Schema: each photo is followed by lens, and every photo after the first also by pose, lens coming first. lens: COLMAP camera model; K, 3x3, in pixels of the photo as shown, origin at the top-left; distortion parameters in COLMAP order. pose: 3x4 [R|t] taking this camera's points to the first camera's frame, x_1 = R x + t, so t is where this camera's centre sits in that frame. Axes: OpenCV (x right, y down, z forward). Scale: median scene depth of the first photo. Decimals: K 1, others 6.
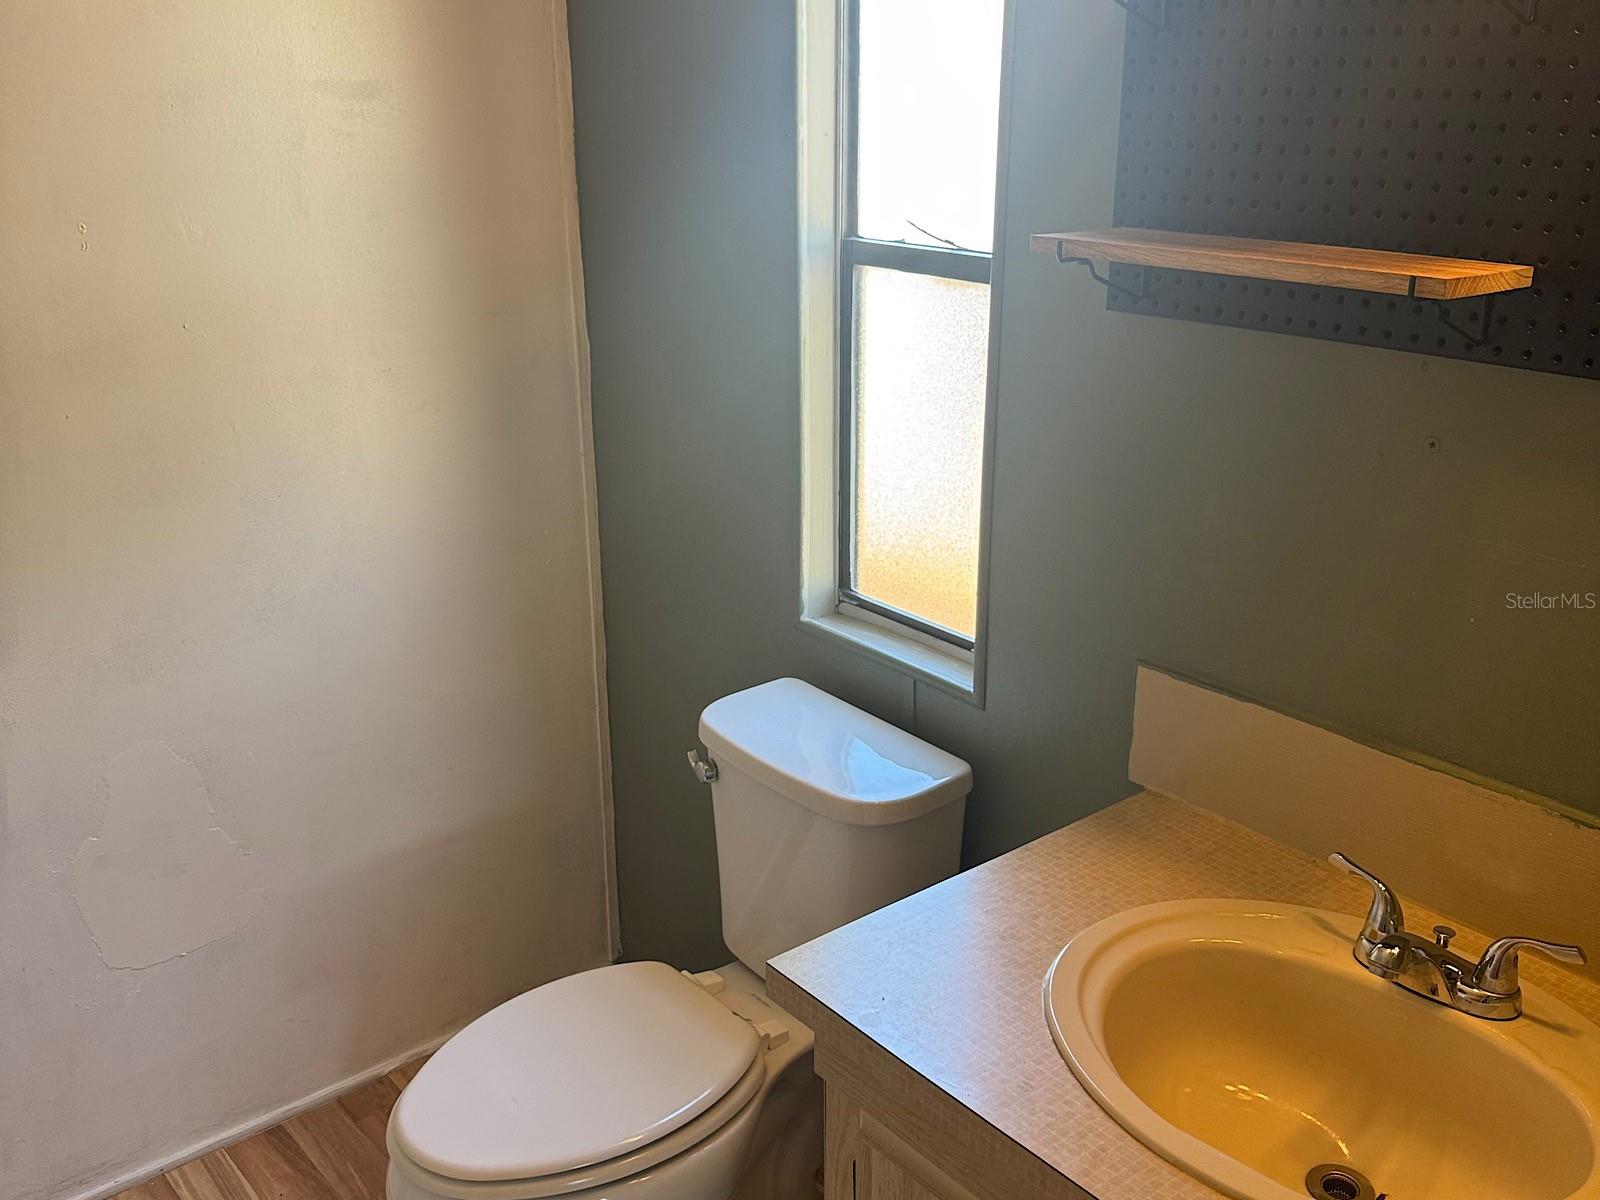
lens RADIAL K [[1491.2, 0, 800.0], [0, 1491.2, 600.0], [0, 0, 1]] dist [0.174284, -0.377706]
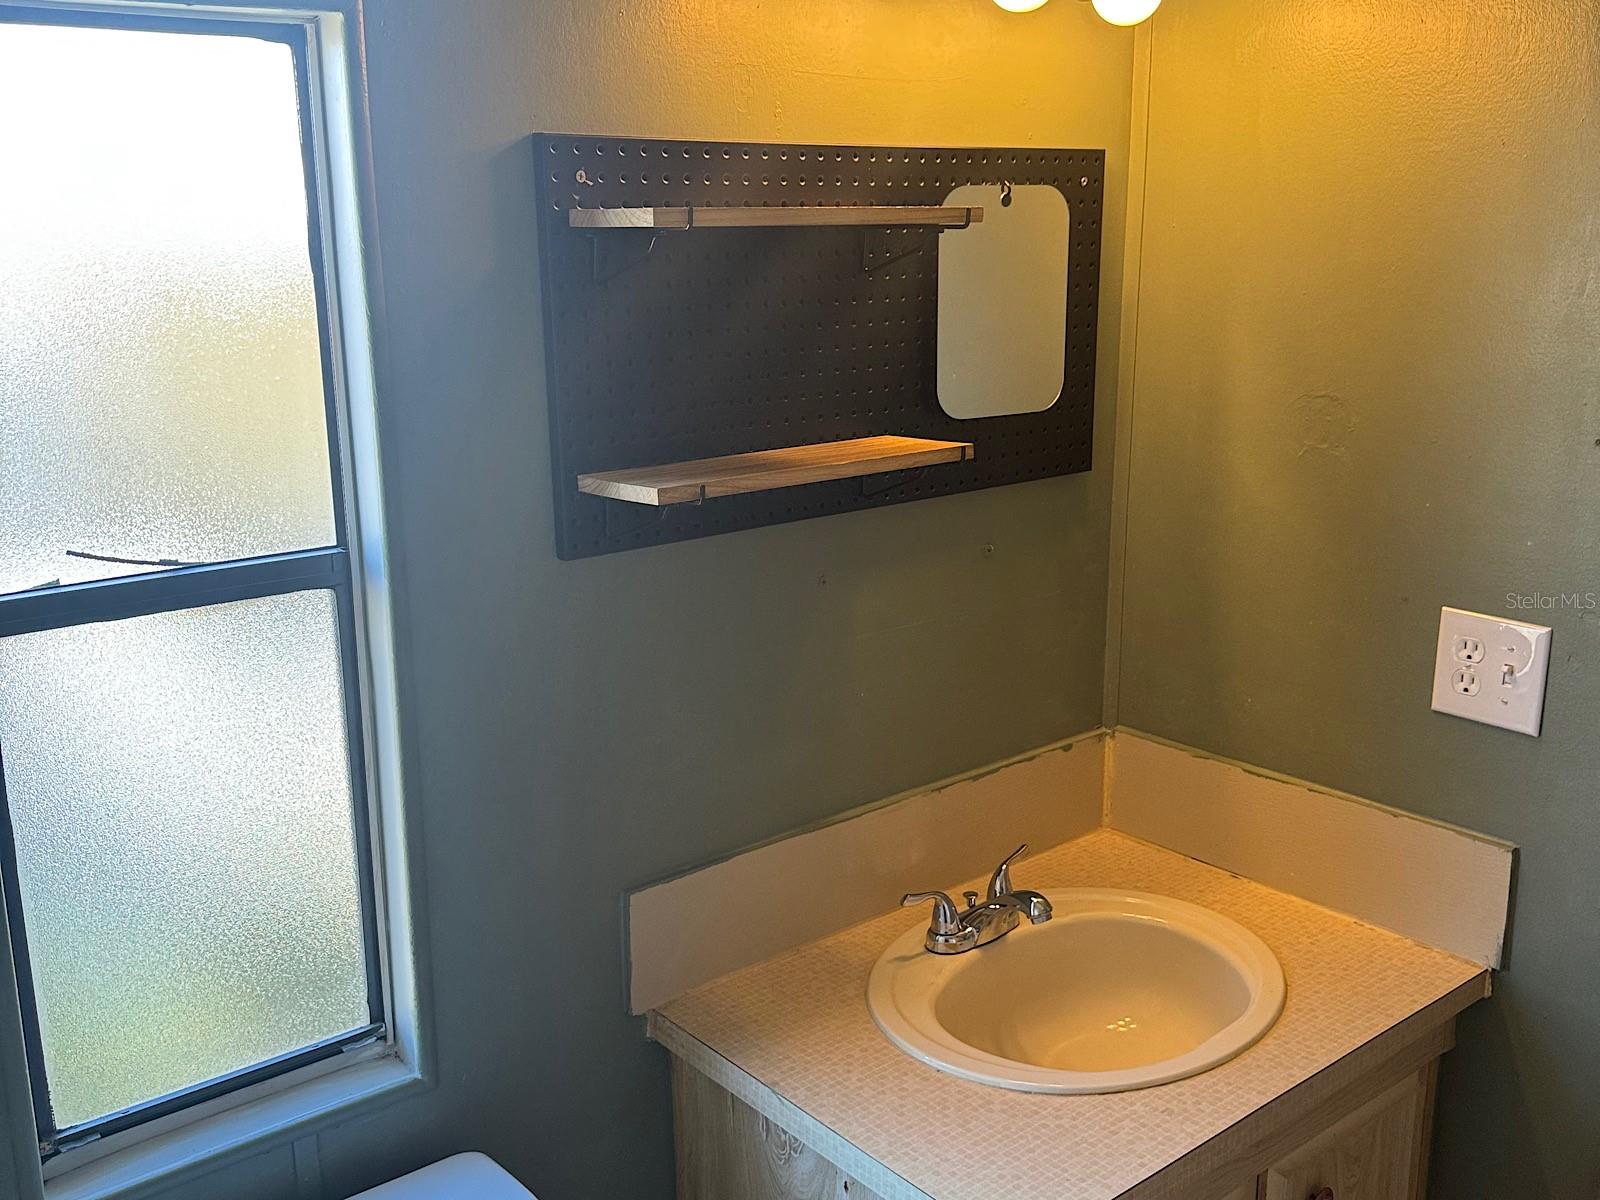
lens RADIAL K [[1491.2, 0, 800.0], [0, 1491.2, 600.0], [0, 0, 1]] dist [0.174284, -0.377706]
pose [[0.012201, -0.232277, 0.972573, -0.733533], [0.357870, 0.909233, 0.212660, -0.323539], [-0.933692, 0.345460, 0.094219, 0.793913]]
